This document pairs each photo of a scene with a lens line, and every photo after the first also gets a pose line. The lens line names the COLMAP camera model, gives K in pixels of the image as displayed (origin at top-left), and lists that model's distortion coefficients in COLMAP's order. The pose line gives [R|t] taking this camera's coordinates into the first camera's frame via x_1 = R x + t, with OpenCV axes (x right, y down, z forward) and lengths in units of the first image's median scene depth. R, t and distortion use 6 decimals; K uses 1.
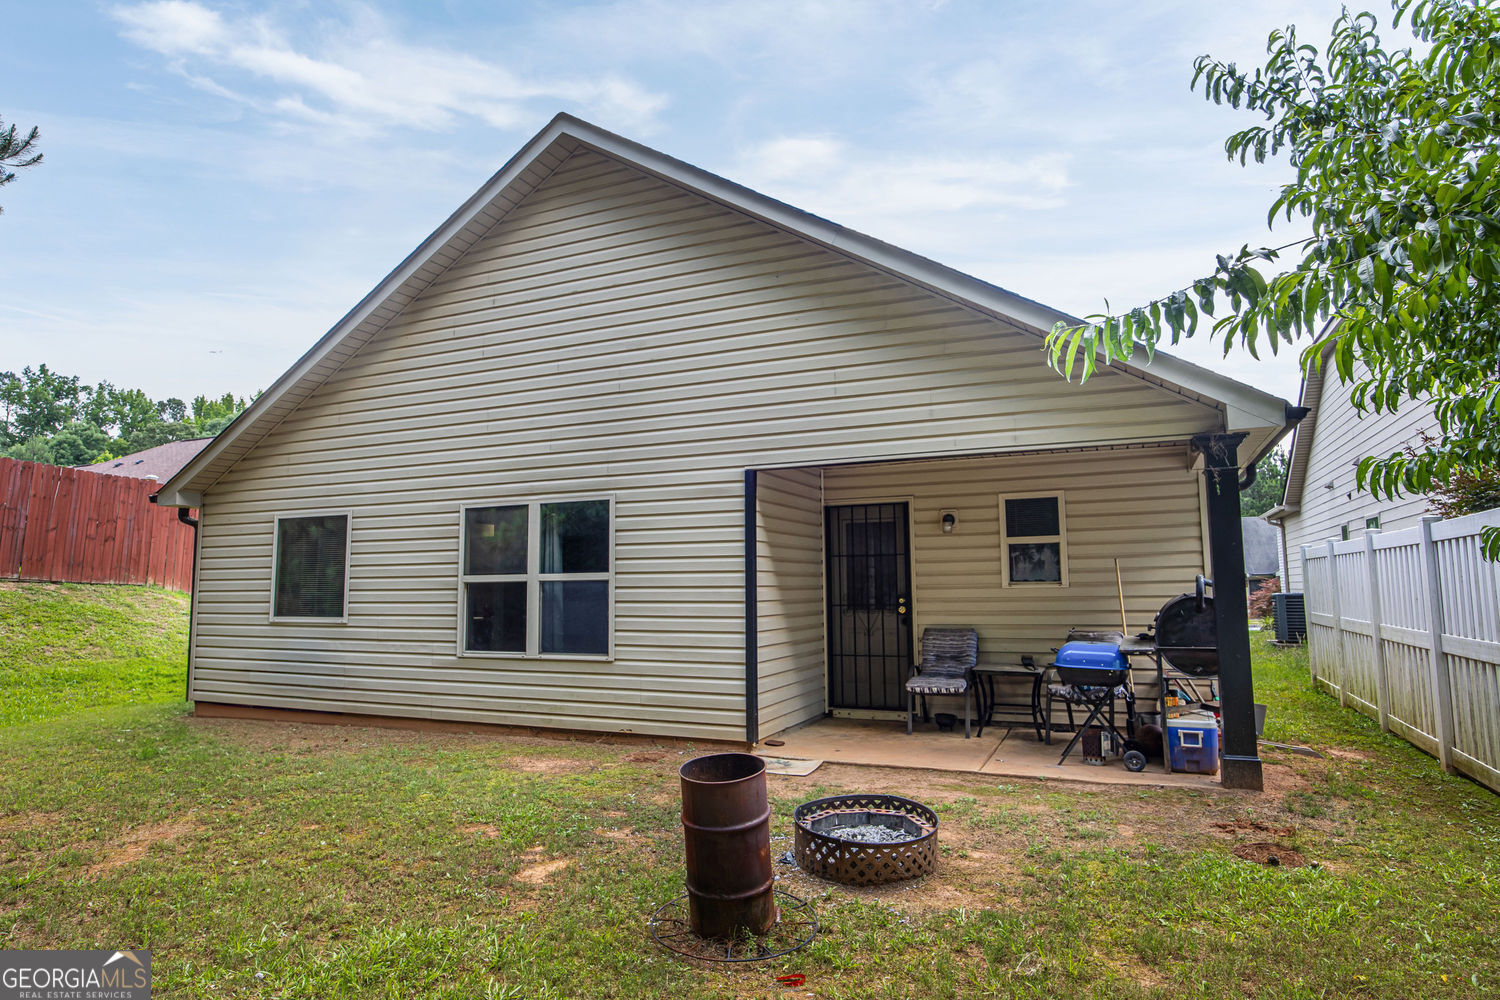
lens RADIAL K [[866.4, 0, 751.2], [0, 866.4, 497.0], [0, 0, 1]] dist [-0.016672, 0.000599]
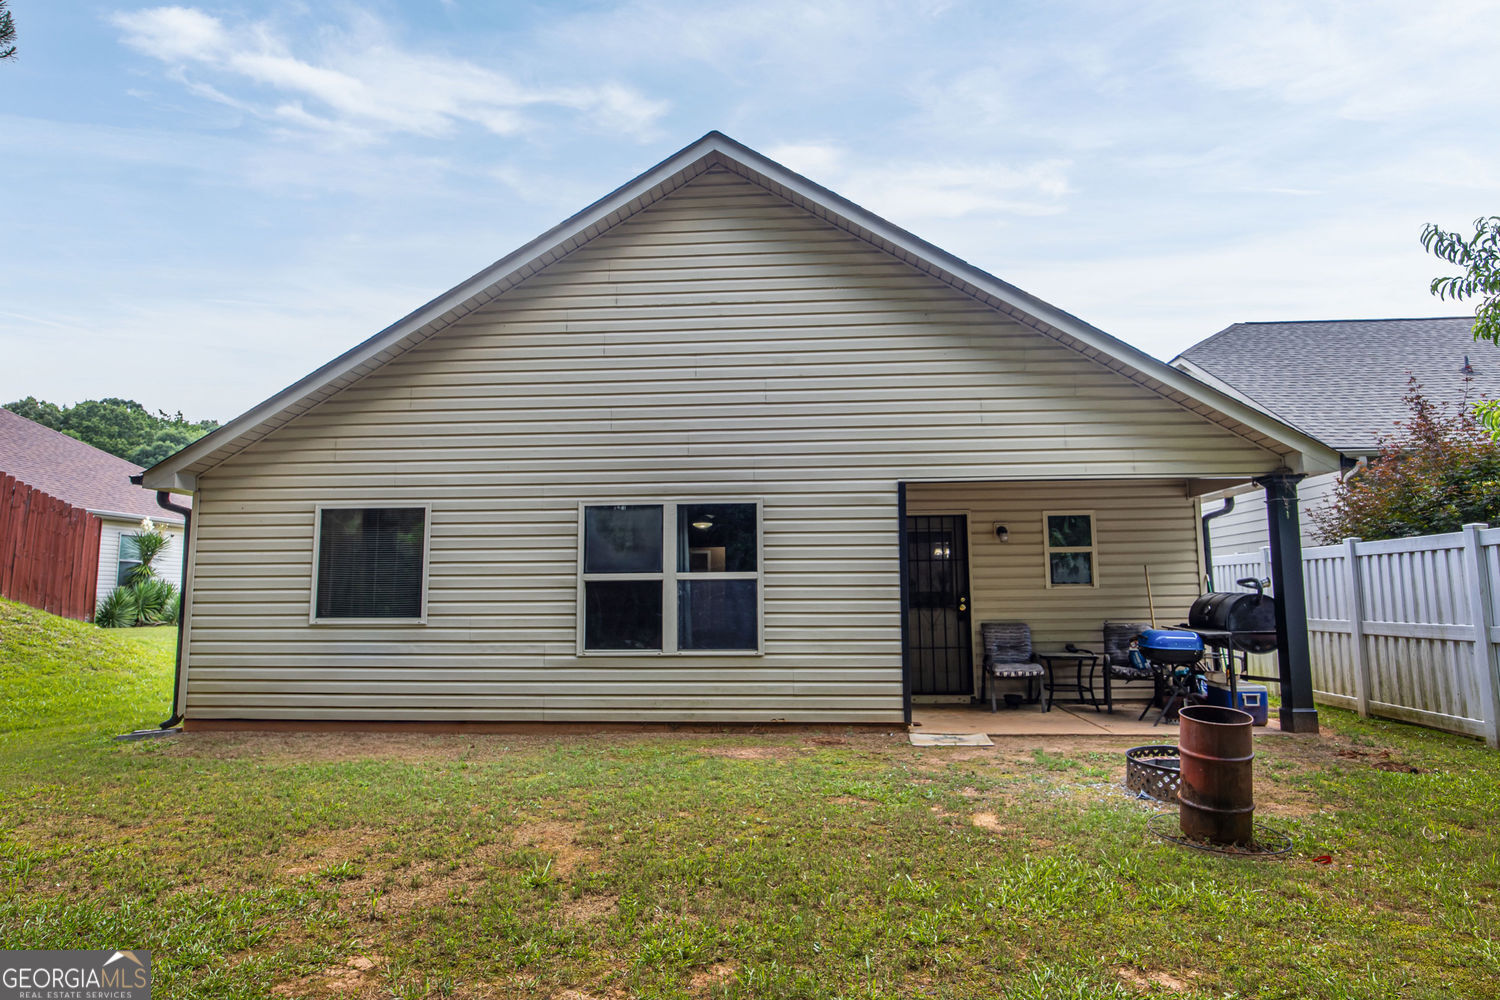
lens RADIAL K [[866.4, 0, 744.9], [0, 866.4, 497.4], [0, 0, 1]] dist [-0.016672, 0.000599]
pose [[0.939546, 0.041615, 0.339885, -0.522294], [-0.037565, 0.999123, -0.018492, 0.015539], [-0.340356, 0.004606, 0.940285, 0.007109]]
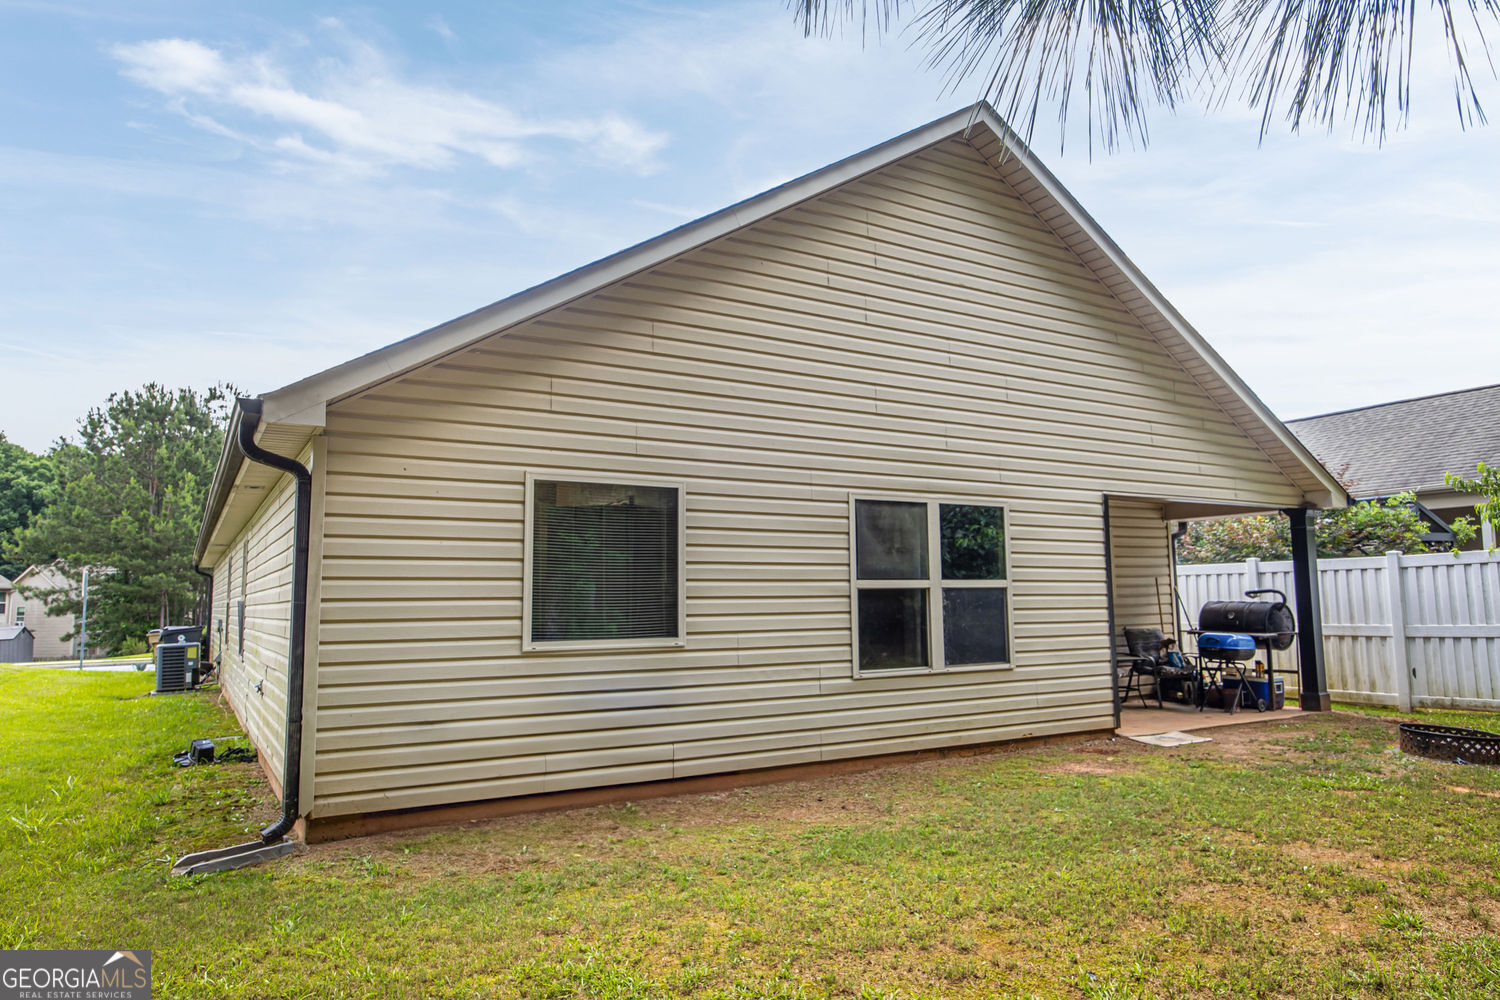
lens RADIAL K [[949.7, 0, 751.4], [0, 949.7, 501.0], [0, 0, 1]] dist [-0.011689, -0.004100]
pose [[0.578494, 0.089513, 0.810760, -1.184305], [-0.079482, 0.995416, -0.053188, 0.075165], [-0.811805, -0.033672, 0.582957, 0.580724]]
